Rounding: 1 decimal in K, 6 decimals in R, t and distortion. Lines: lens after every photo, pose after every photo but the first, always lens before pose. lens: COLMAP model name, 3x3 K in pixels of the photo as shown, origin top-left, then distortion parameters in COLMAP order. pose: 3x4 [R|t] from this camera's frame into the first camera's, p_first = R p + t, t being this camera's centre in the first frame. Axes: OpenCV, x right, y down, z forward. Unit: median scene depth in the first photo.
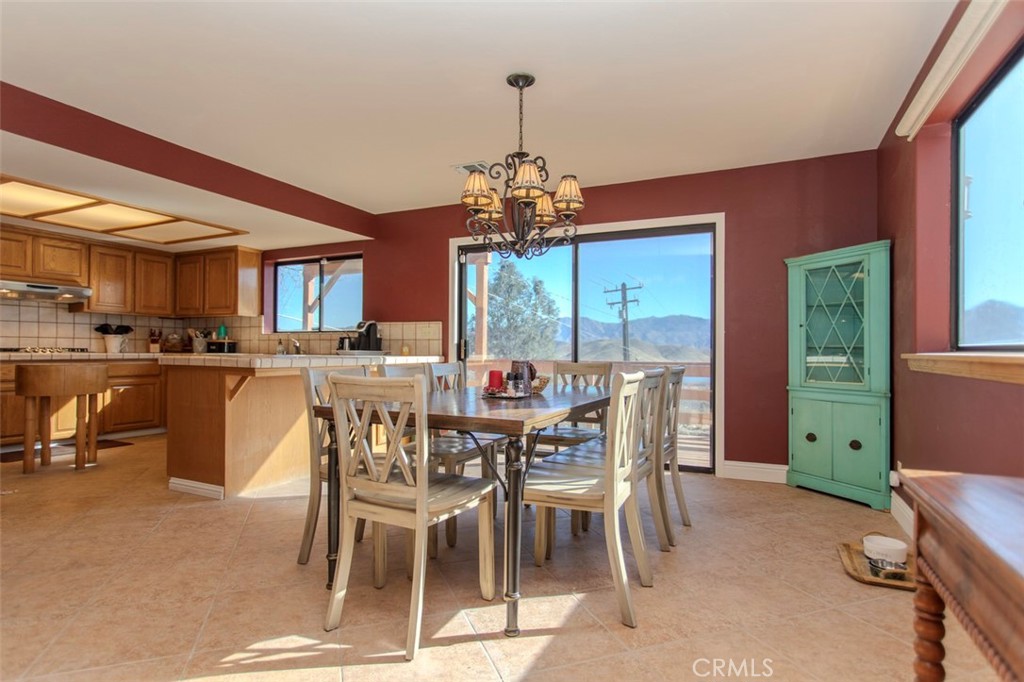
lens RADIAL K [[540.4, 0, 503.3], [0, 540.4, 346.4], [0, 0, 1]] dist [-0.001074, 0.000710]
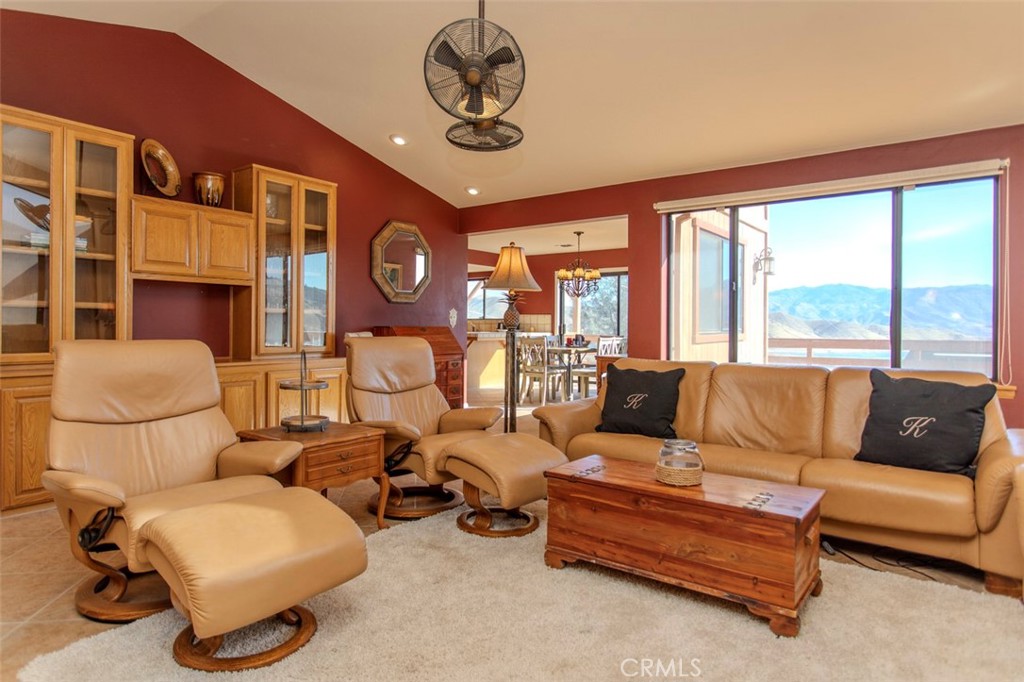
lens RADIAL K [[601.5, 0, 504.4], [0, 601.5, 319.9], [0, 0, 1]] dist [-0.012051, 0.003503]
pose [[0.980995, -0.001218, -0.194029, 0.113558], [0.000655, 0.999995, -0.002962, -0.017388], [0.194032, 0.002779, 0.980991, -0.926367]]
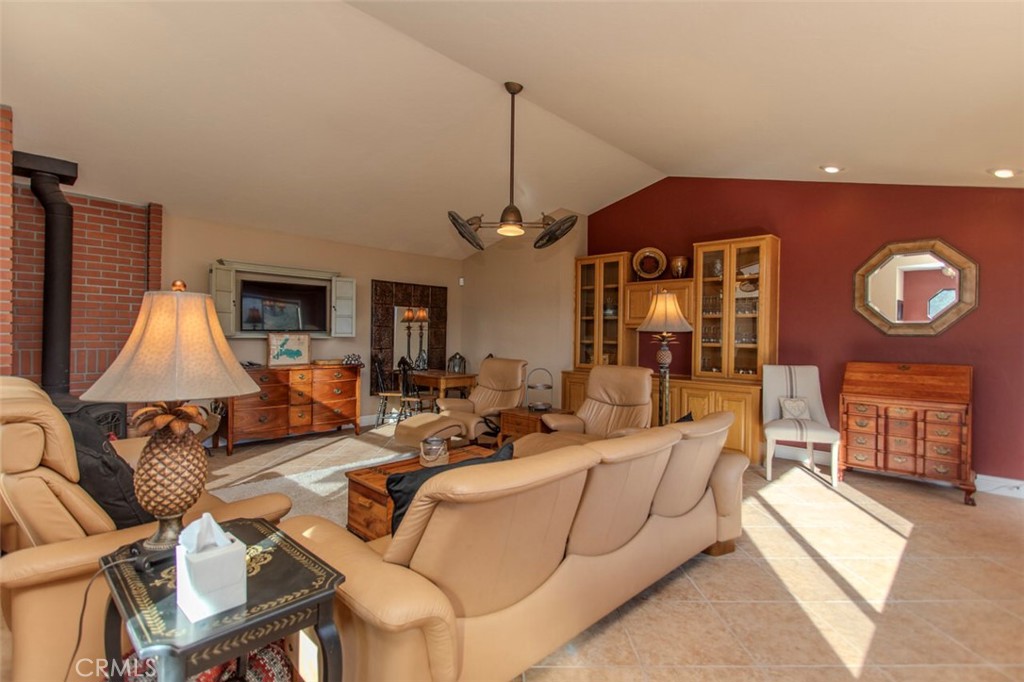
lens RADIAL K [[494.1, 0, 505.1], [0, 494.1, 335.5], [0, 0, 1]] dist [0.002872, 0.001557]
pose [[-0.315978, -0.010141, -0.948712, 0.592284], [-0.008909, 0.999931, -0.007721, -0.038348], [0.948725, 0.006012, -0.316046, -0.314448]]
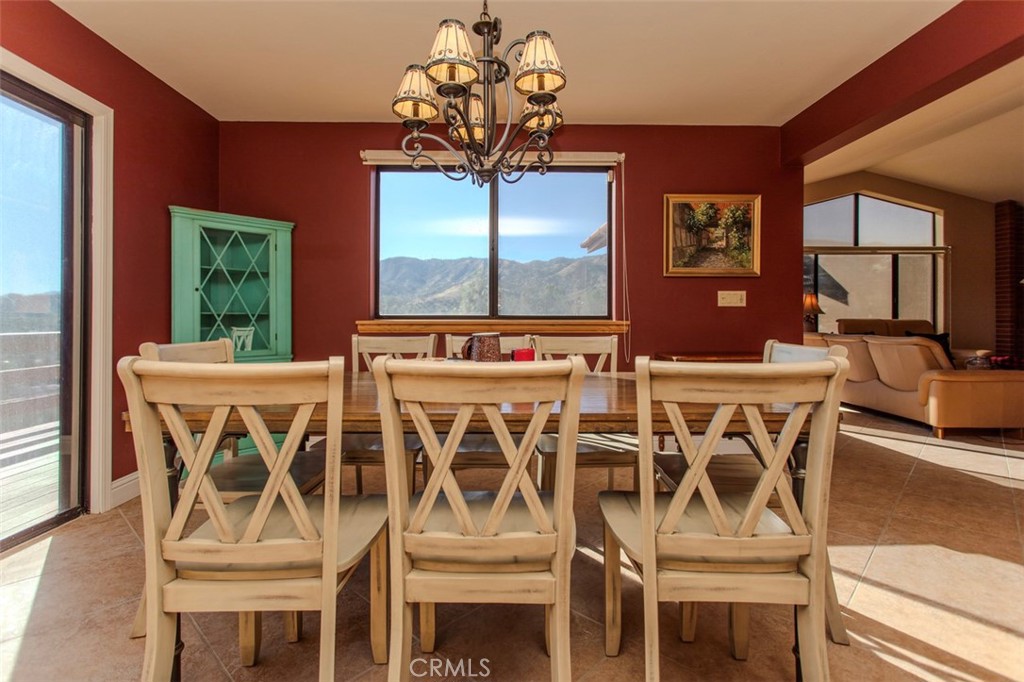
lens RADIAL K [[494.1, 0, 501.2], [0, 494.1, 320.2], [0, 0, 1]] dist [0.002872, 0.001557]
pose [[-0.450142, -0.006958, 0.892930, -0.237168], [-0.008692, 0.999956, 0.003411, 0.002585], [-0.892915, -0.006226, -0.450183, 0.572591]]
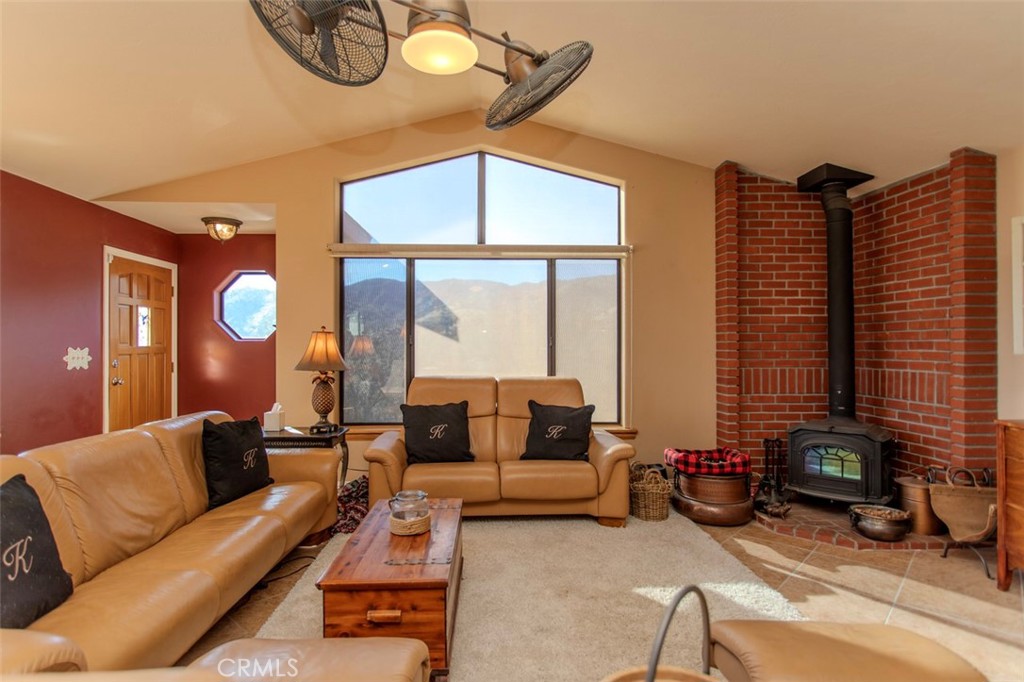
lens RADIAL K [[540.4, 0, 494.3], [0, 540.4, 342.7], [0, 0, 1]] dist [-0.001074, 0.000710]
pose [[-0.464909, 0.000973, 0.885358, -0.209858], [-0.008203, 0.999952, -0.005406, -0.043454], [-0.885320, -0.009776, -0.464879, -0.405158]]
